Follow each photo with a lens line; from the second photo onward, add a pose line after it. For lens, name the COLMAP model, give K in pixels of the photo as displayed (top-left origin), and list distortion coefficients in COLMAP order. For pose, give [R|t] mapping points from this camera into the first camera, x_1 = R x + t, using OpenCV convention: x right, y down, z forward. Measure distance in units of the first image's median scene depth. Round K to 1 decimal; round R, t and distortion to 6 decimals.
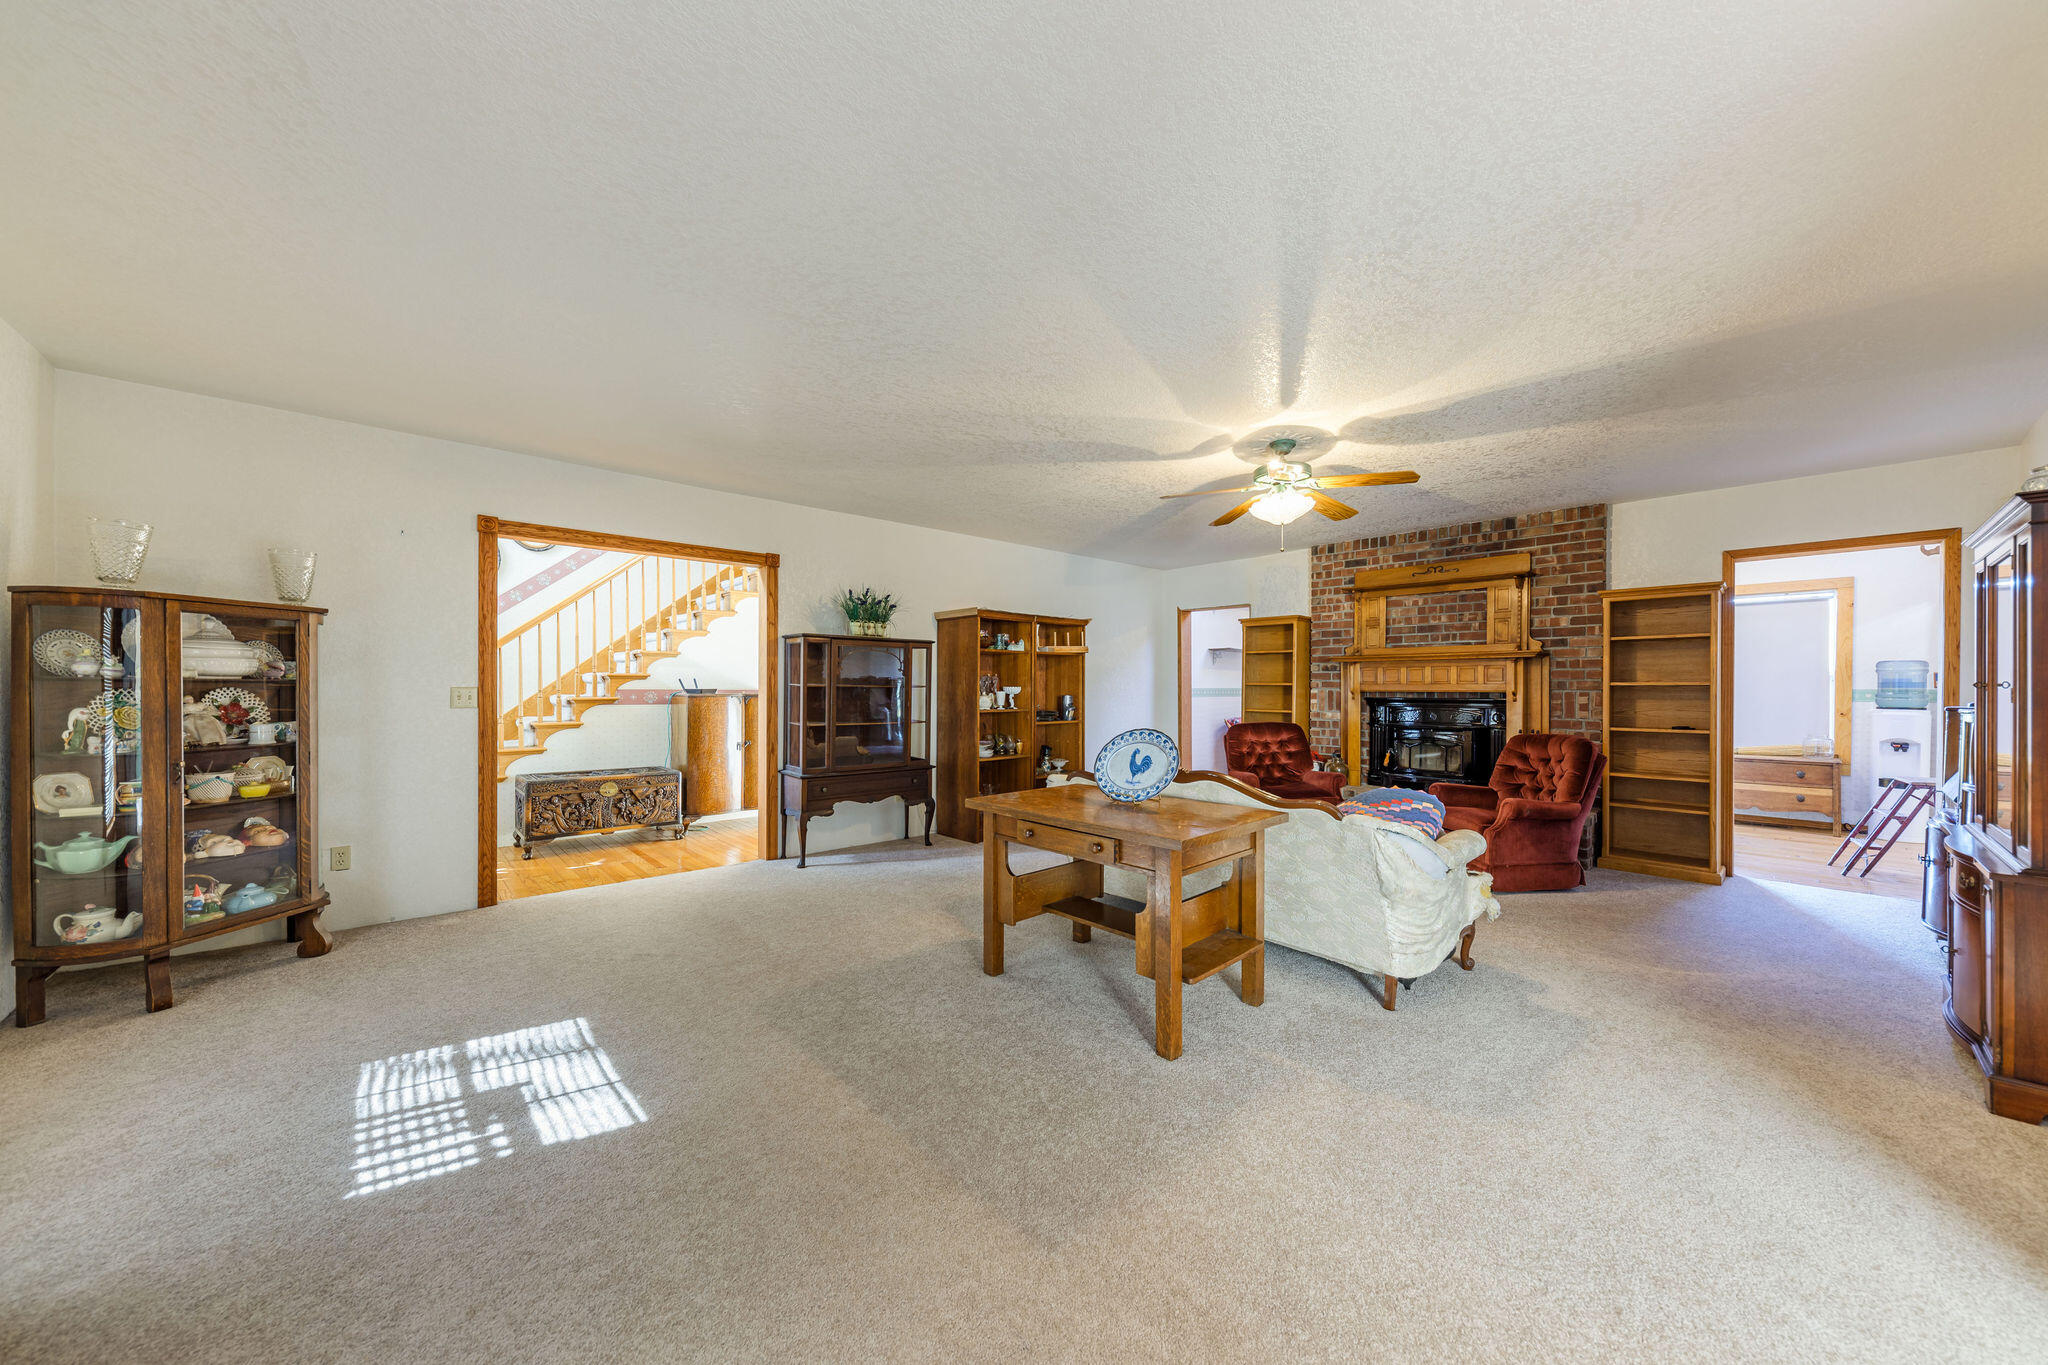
lens RADIAL K [[705.2, 0, 1040.6], [0, 705.2, 682.7], [0, 0, 1]] dist [0.000144, 0.000057]
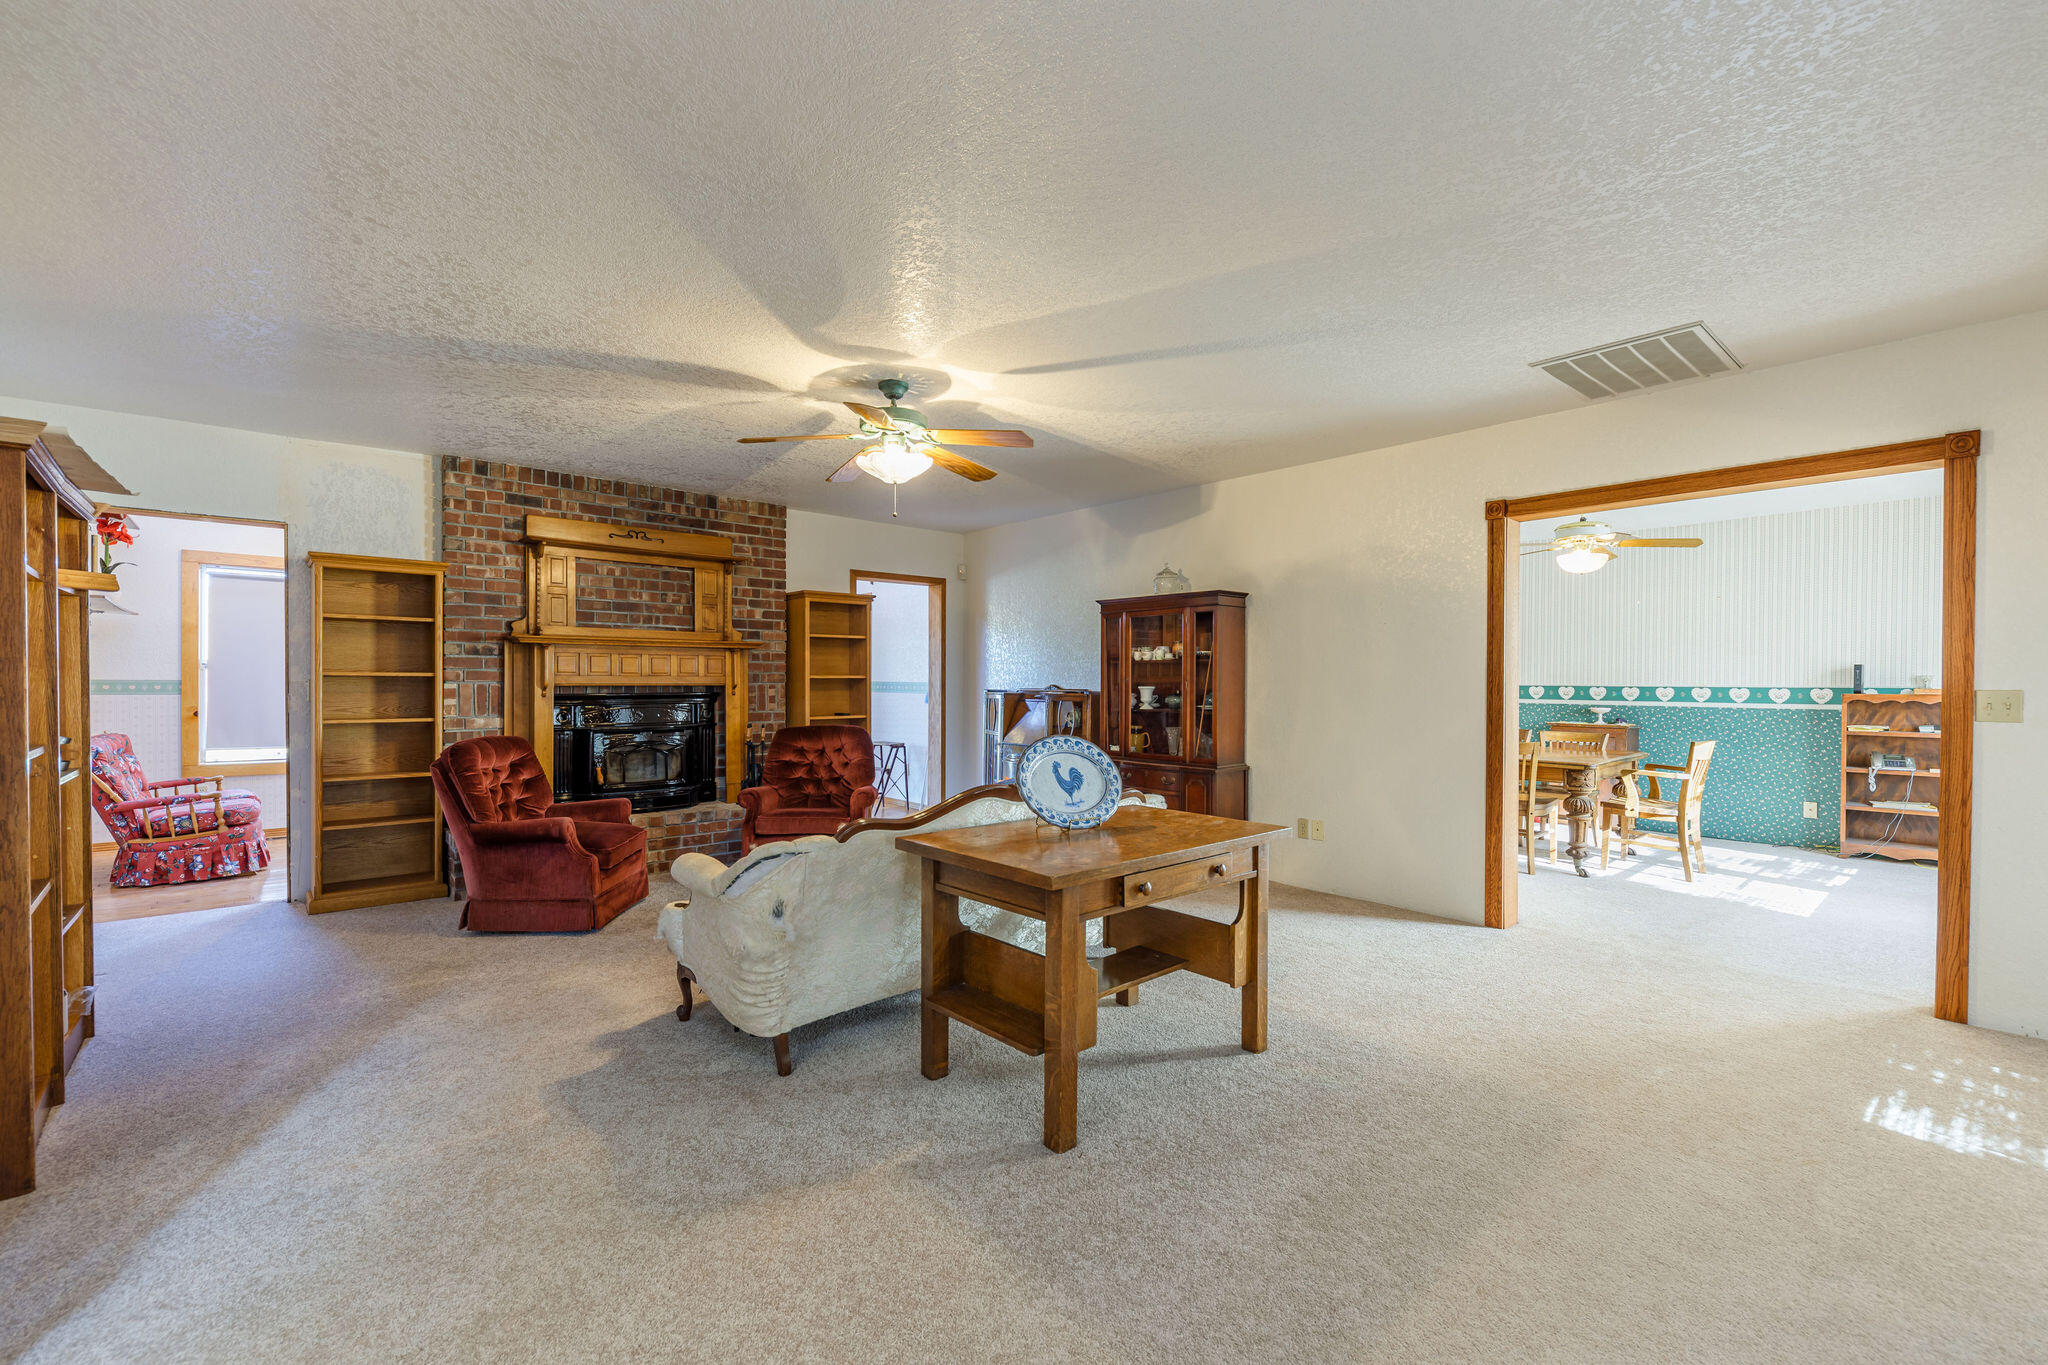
lens RADIAL K [[866.0, 0, 1024.0], [0, 866.0, 682.5], [0, 0, 1]] dist [0.001551, 0.000027]
pose [[0.019270, -0.004553, 0.999804, -0.447646], [-0.009218, 0.999946, 0.004731, 0.000882], [-0.999772, -0.009307, 0.019227, 0.554403]]
